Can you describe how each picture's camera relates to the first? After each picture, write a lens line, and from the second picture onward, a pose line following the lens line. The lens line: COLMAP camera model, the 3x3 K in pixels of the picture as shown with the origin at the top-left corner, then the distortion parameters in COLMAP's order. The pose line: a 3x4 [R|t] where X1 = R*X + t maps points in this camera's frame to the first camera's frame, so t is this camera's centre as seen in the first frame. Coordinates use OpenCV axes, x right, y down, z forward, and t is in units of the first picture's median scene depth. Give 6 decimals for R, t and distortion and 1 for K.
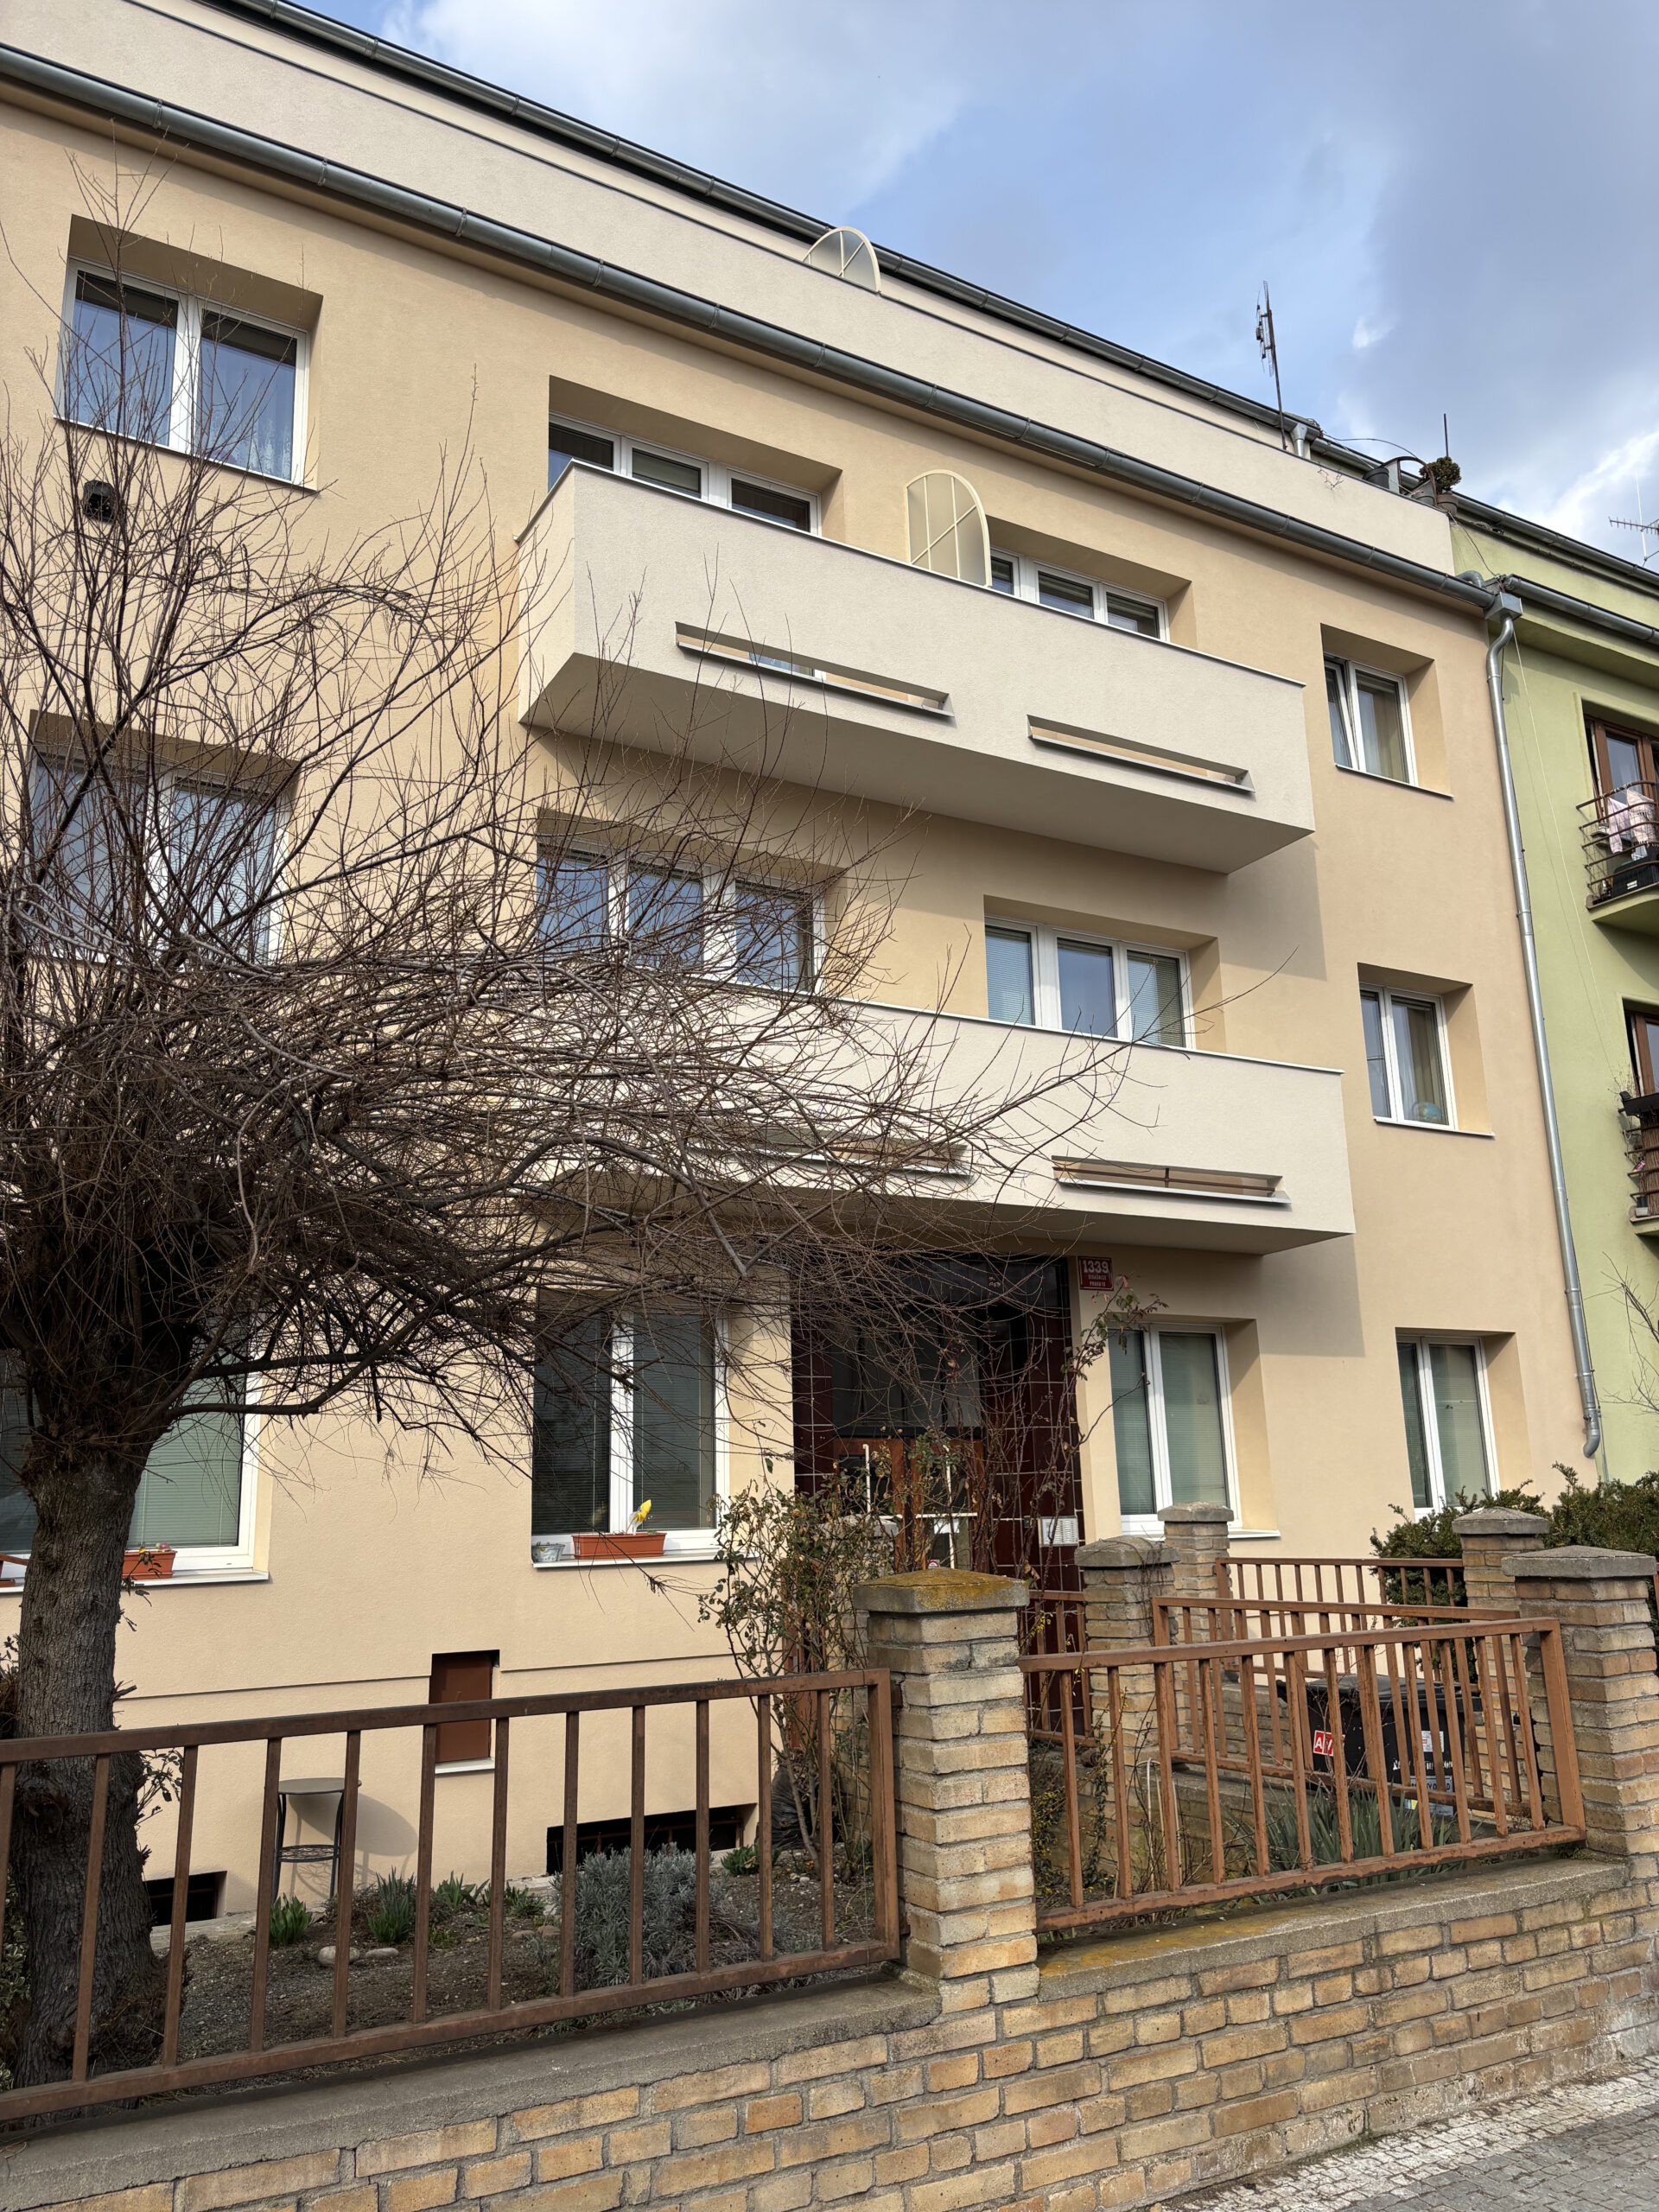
lens RADIAL K [[1690.2, 0, 825.0], [0, 1690.2, 1105.3], [0, 0, 1]] dist [0.022593, -0.020465]
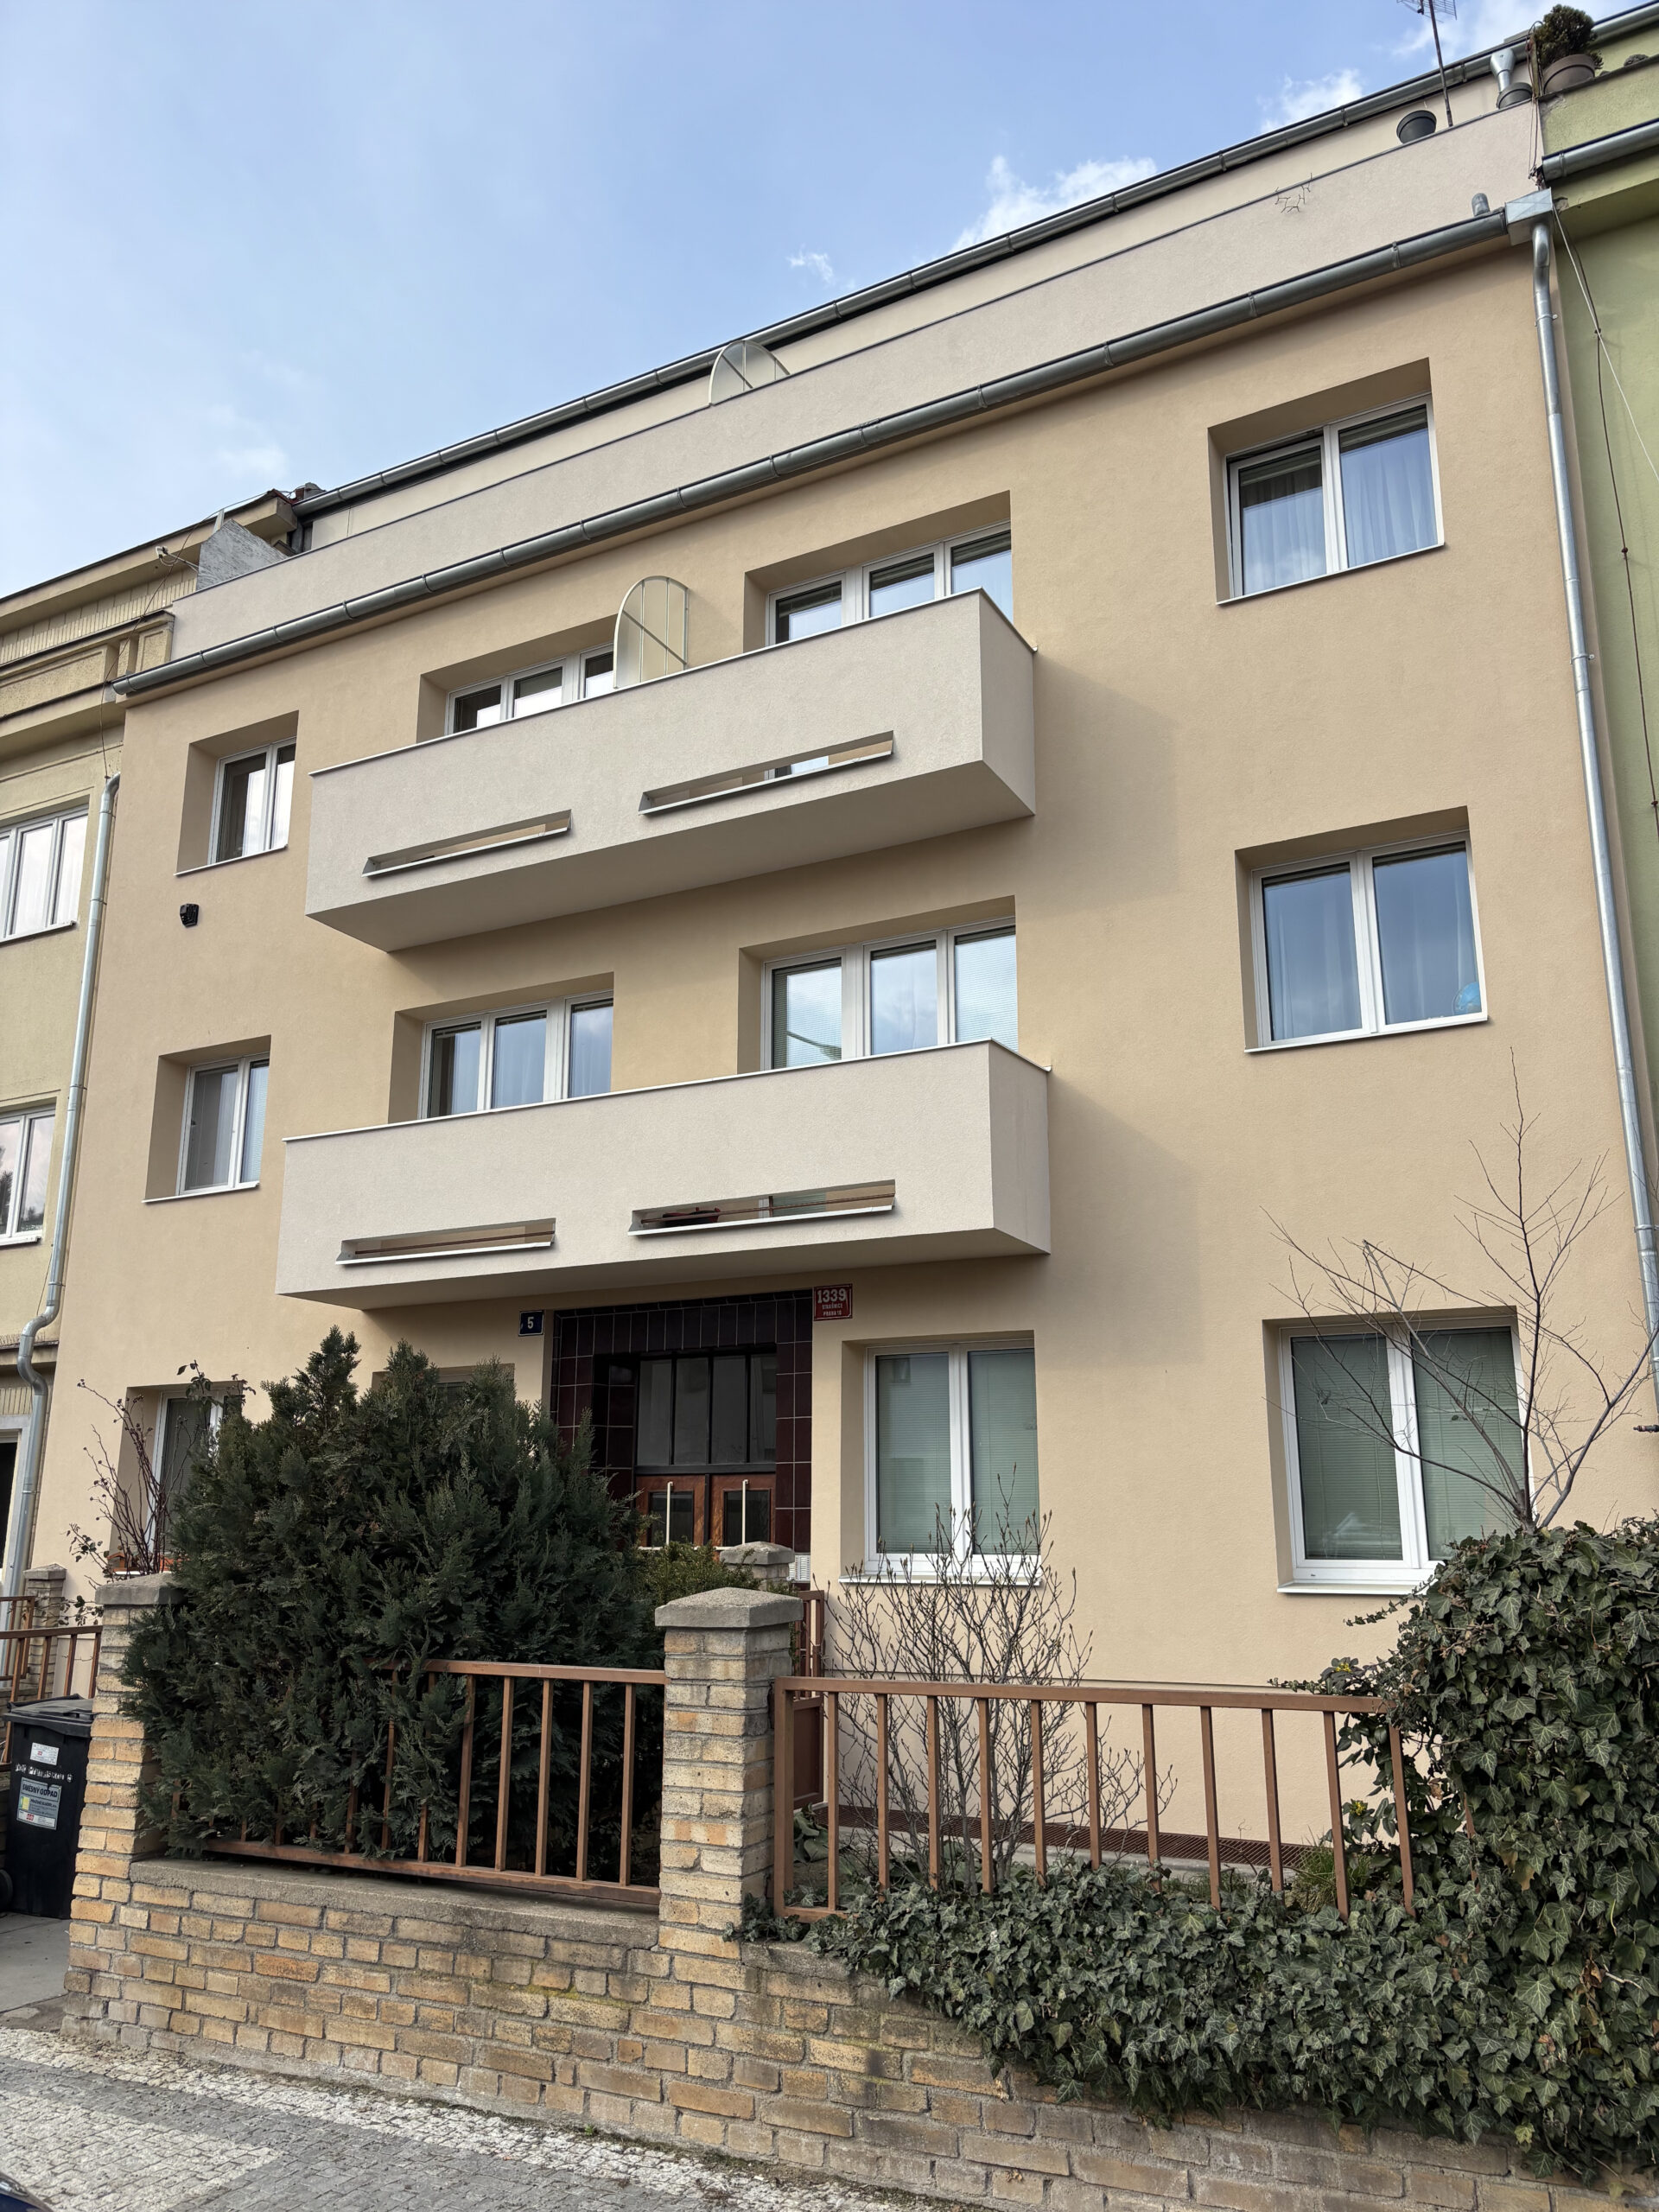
lens RADIAL K [[1690.2, 0, 839.5], [0, 1690.2, 1111.8], [0, 0, 1]] dist [0.022593, -0.020465]
pose [[0.523359, -0.181661, -0.832523, 1.025503], [0.188690, 0.977463, -0.094669, 0.087489], [0.830958, -0.107543, 0.545842, 0.504306]]
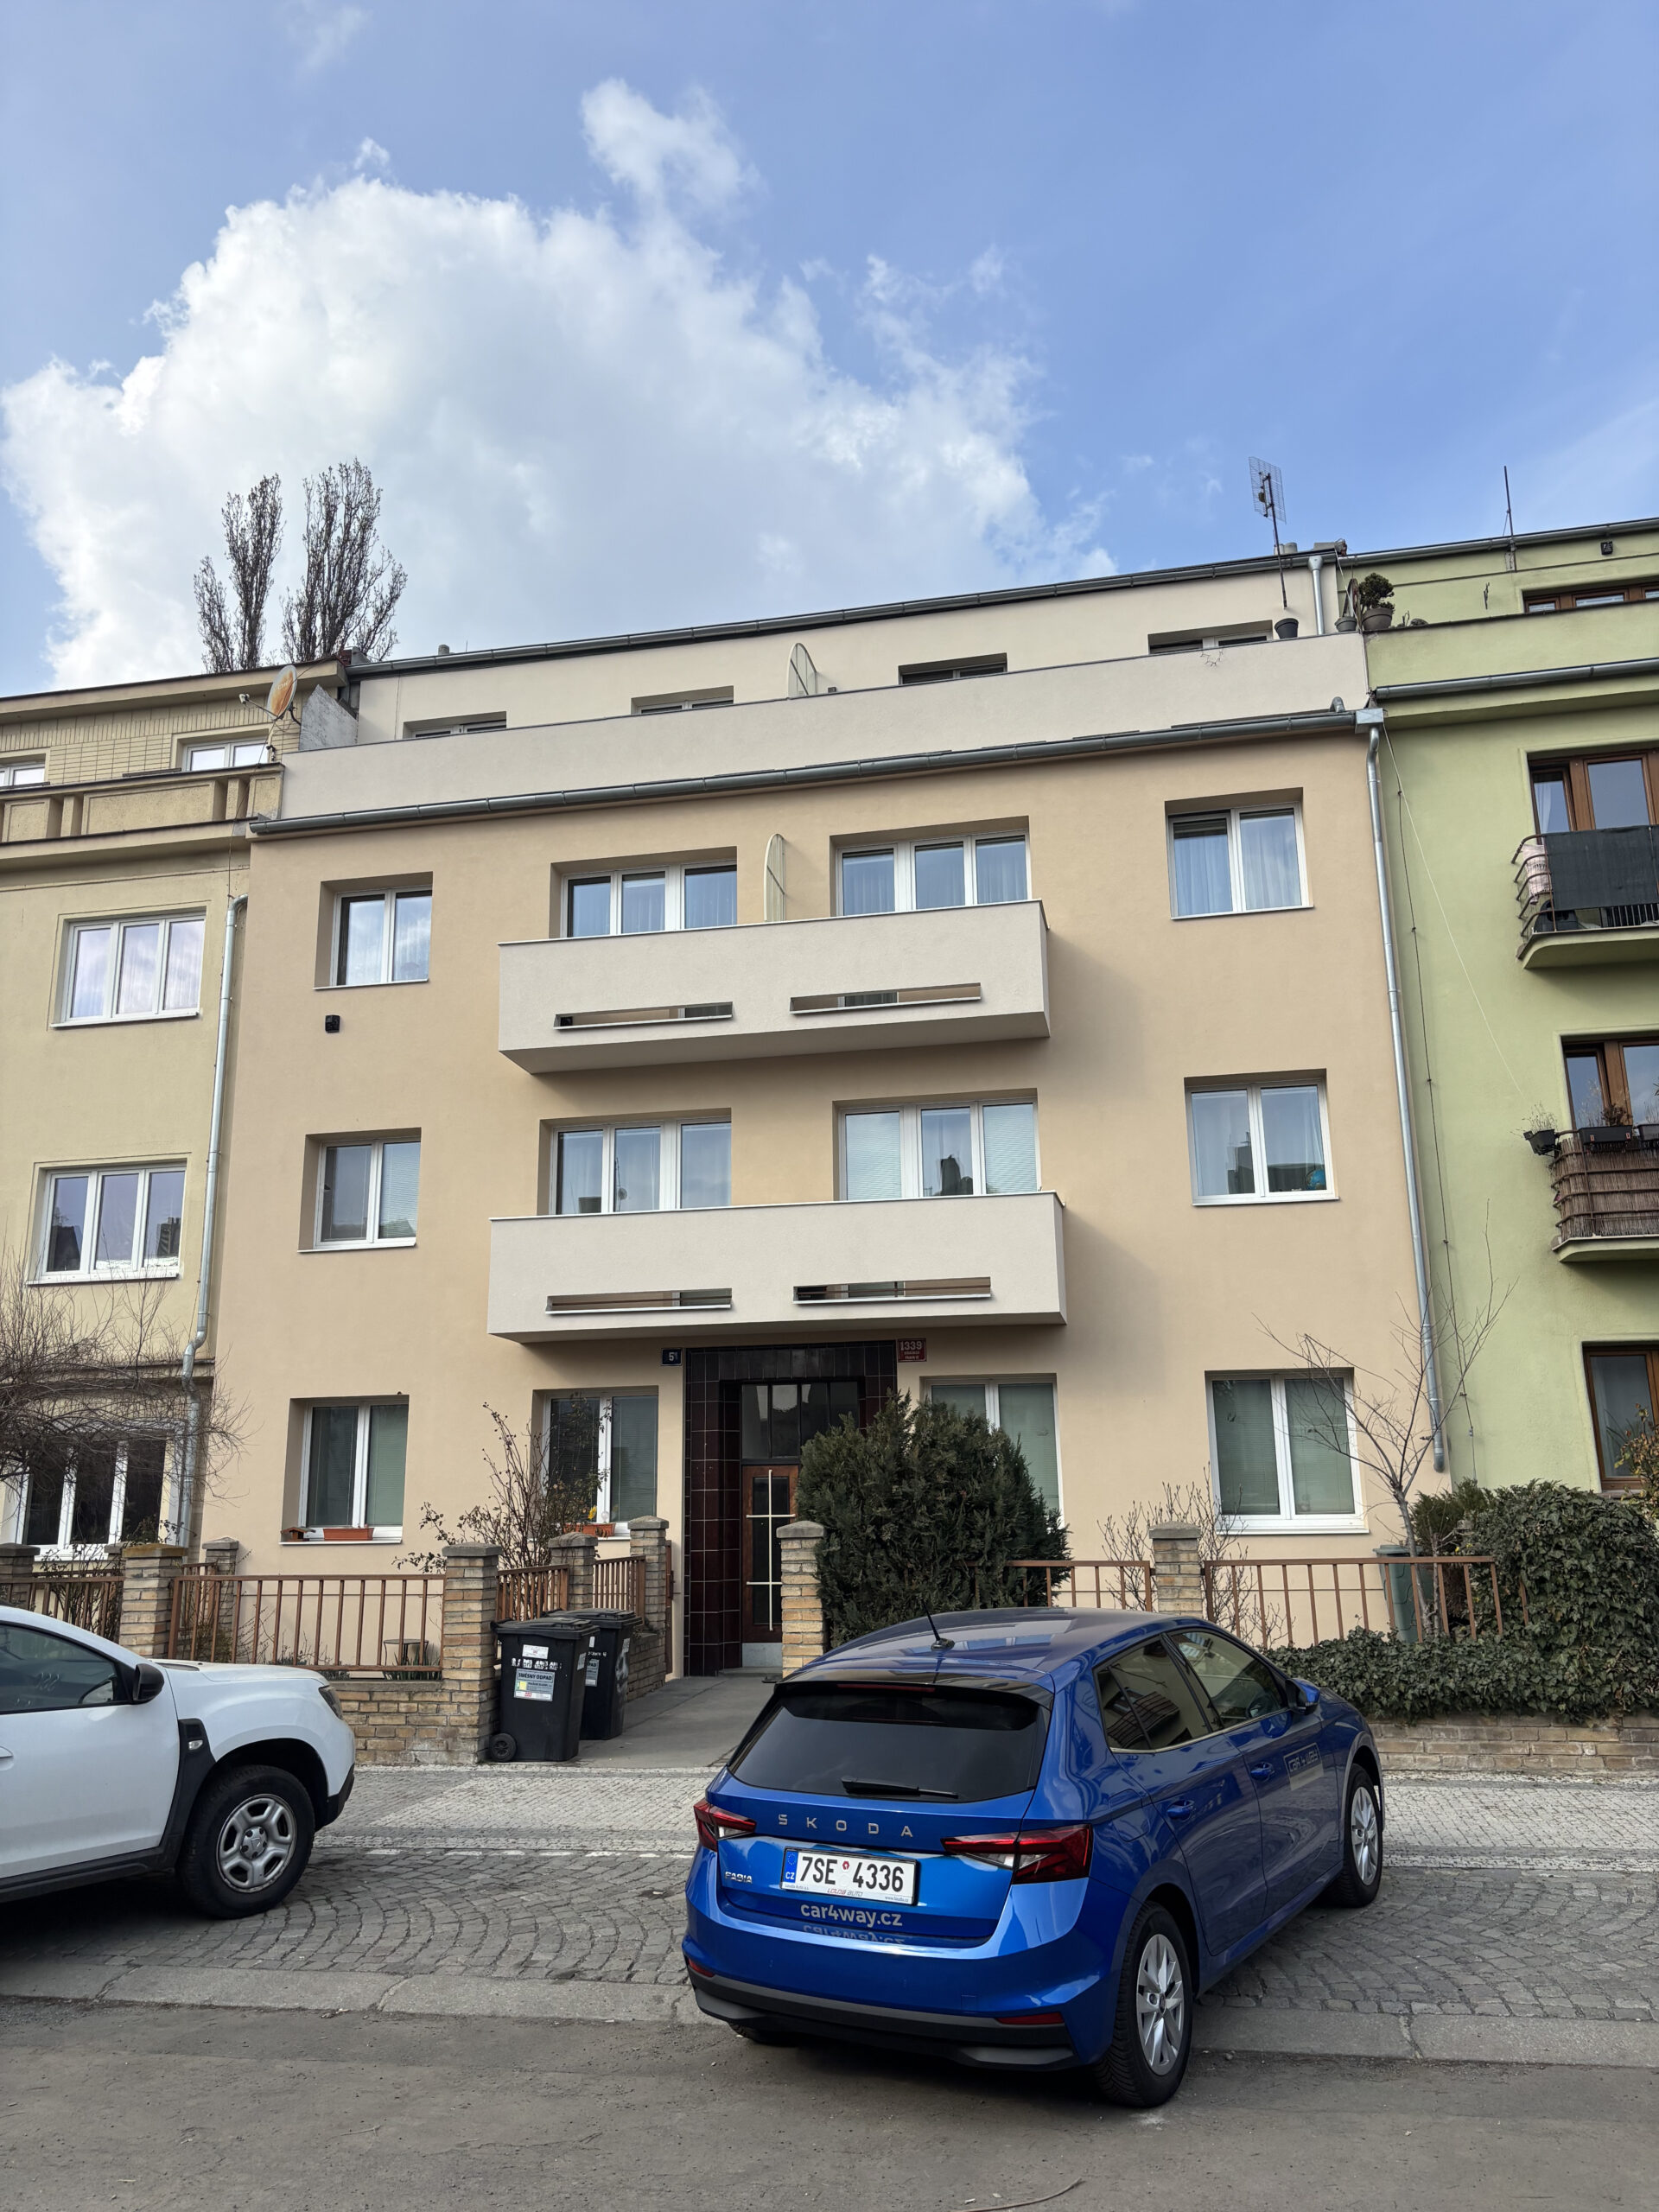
lens RADIAL K [[1690.2, 0, 820.3], [0, 1690.2, 1089.8], [0, 0, 1]] dist [0.022593, -0.020465]
pose [[0.744102, -0.146584, -0.651787, 1.132487], [0.152654, 0.987127, -0.047726, -0.069170], [0.650392, -0.063985, 0.756899, -0.154940]]
